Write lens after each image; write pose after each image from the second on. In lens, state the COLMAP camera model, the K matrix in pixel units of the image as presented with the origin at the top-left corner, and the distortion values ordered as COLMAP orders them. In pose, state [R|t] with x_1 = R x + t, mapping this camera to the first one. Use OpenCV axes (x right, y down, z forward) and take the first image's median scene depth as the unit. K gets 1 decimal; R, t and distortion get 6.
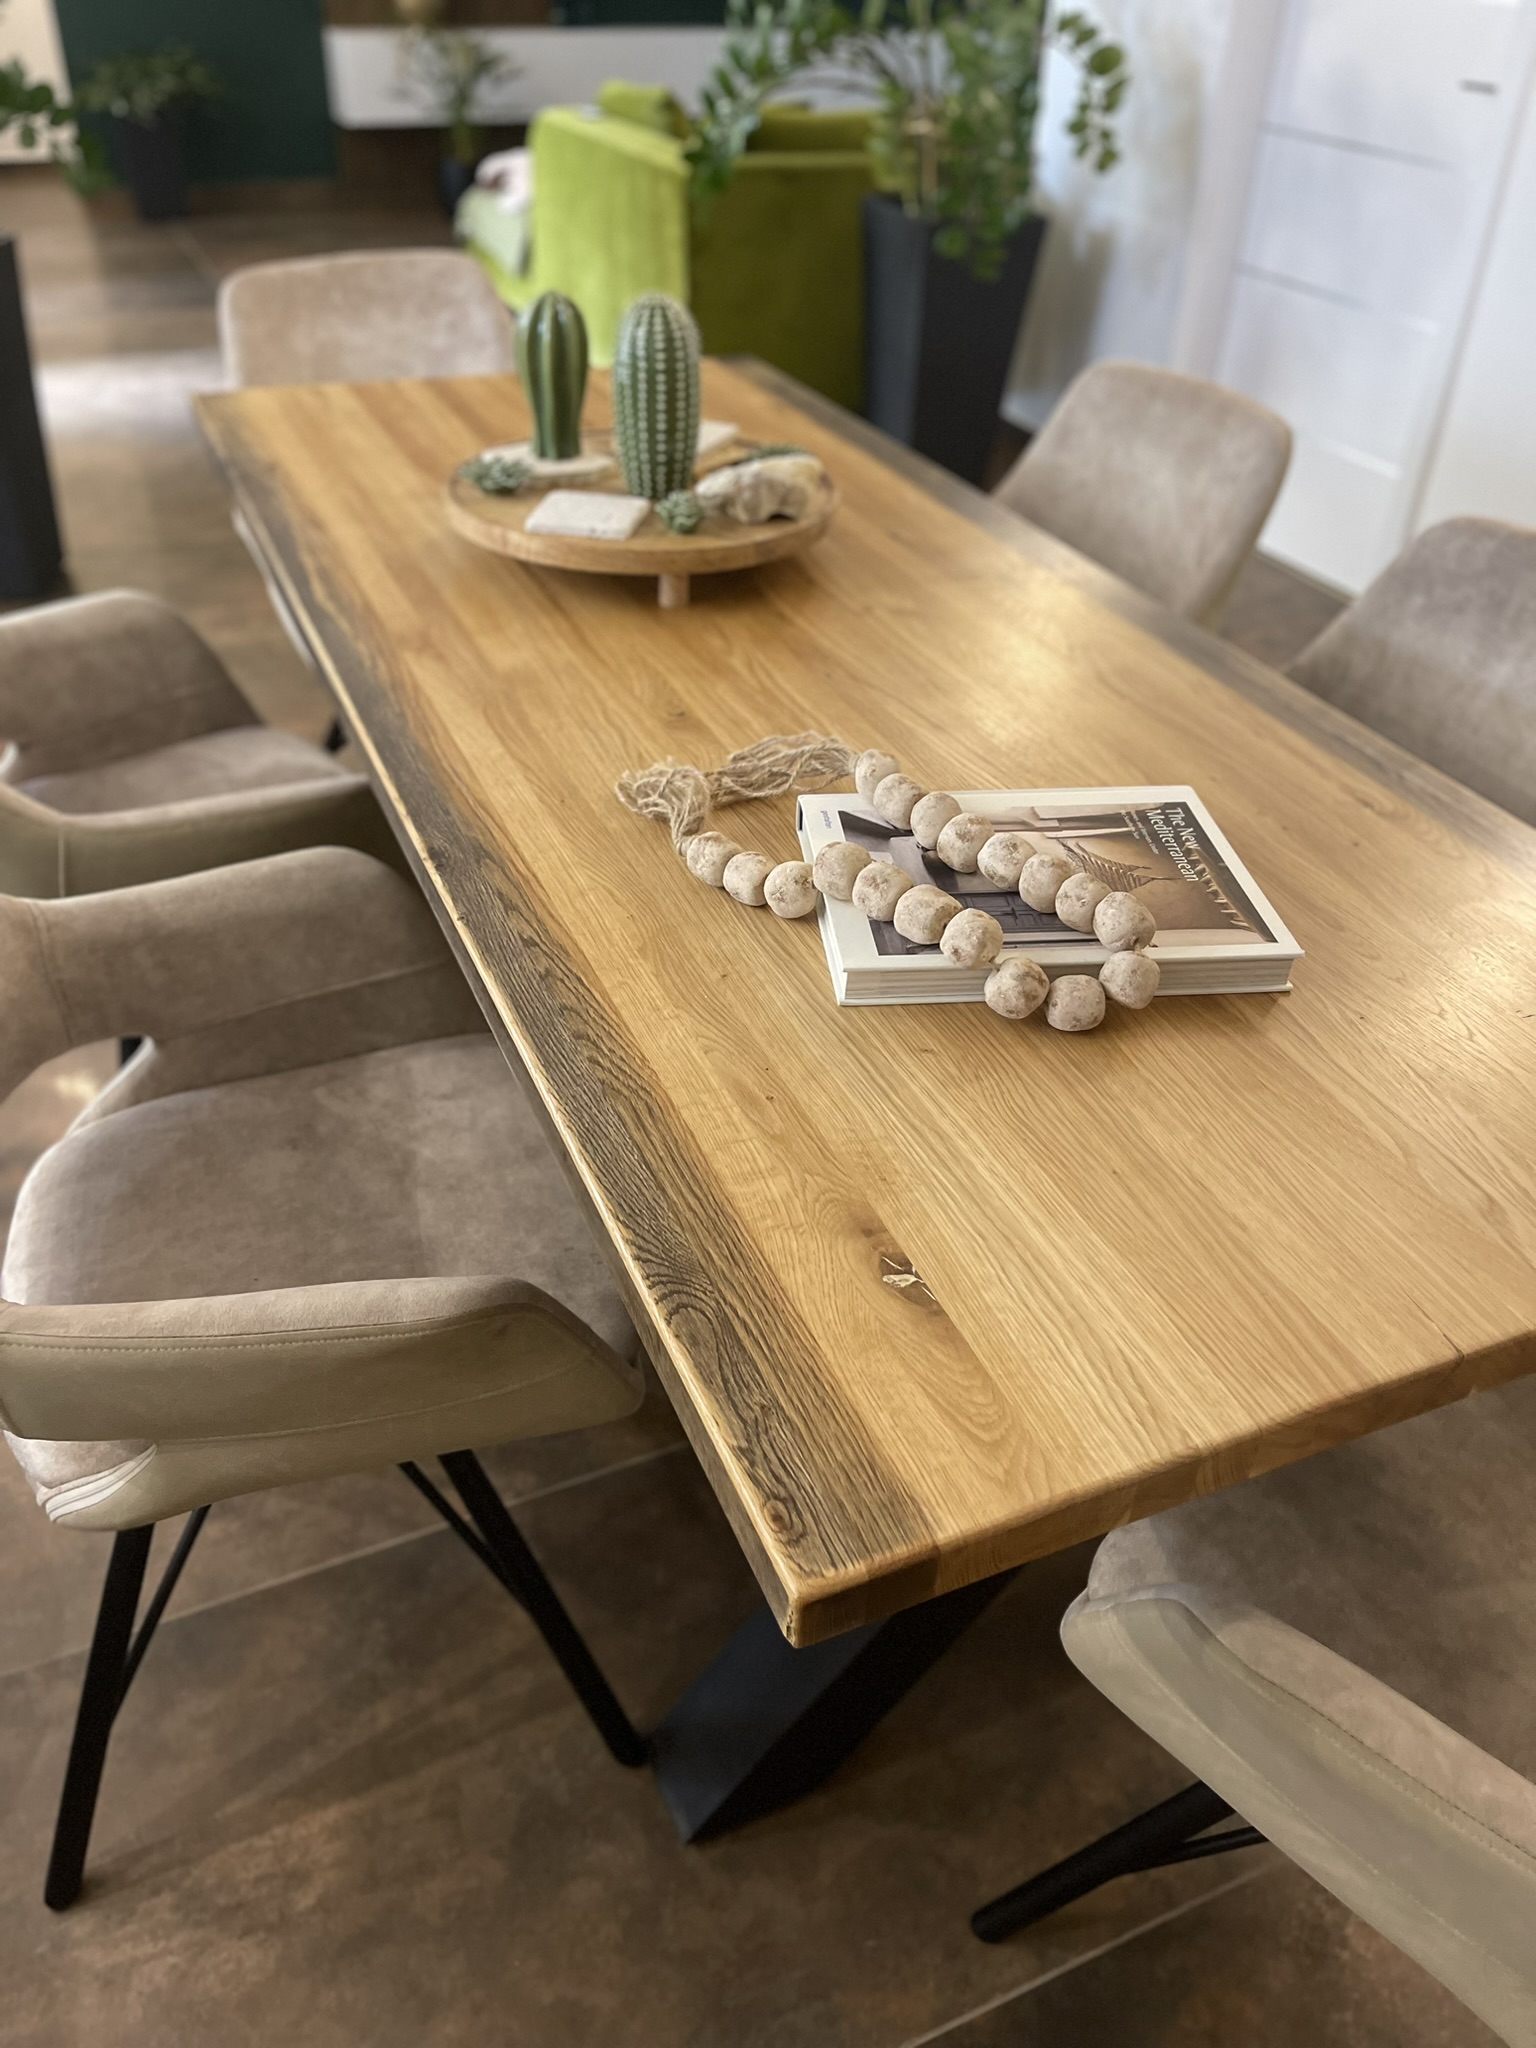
lens RADIAL K [[1558.1, 0, 779.9], [0, 1558.1, 1033.1], [0, 0, 1]] dist [0.069103, -0.099326]
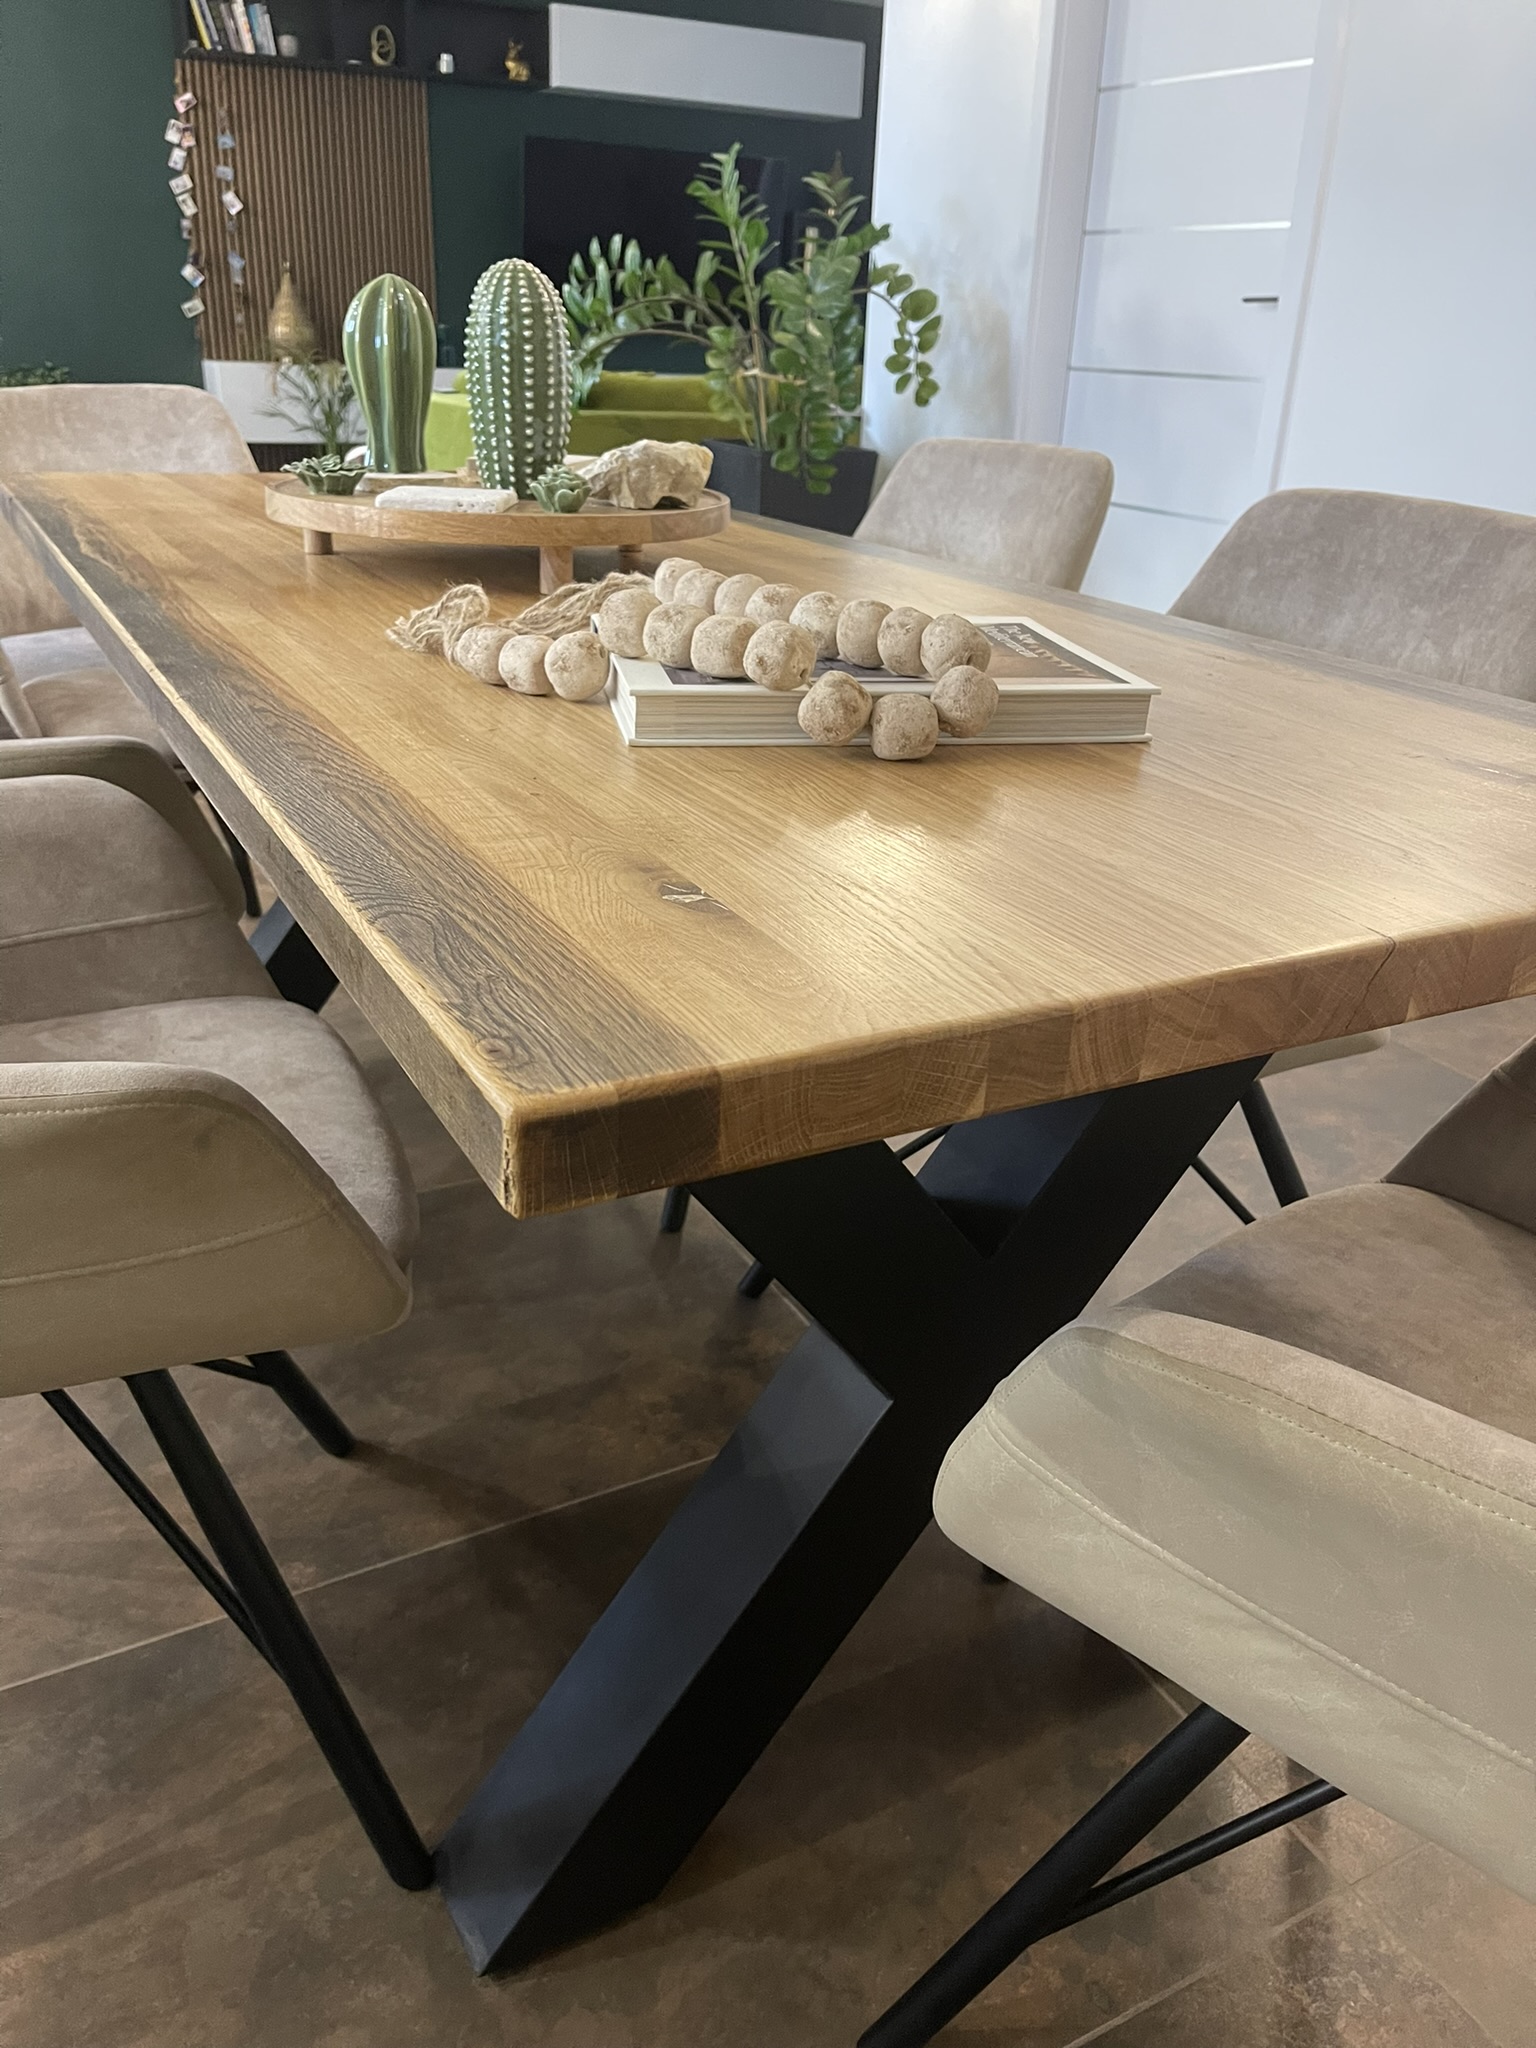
lens RADIAL K [[1561.5, 0, 770.1], [0, 1561.5, 1022.6], [0, 0, 1]] dist [0.067317, -0.094228]
pose [[0.997048, -0.027736, 0.071594, 0.044132], [0.042087, 0.977329, -0.207501, 0.271779], [-0.064216, 0.209902, 0.975611, 0.177781]]
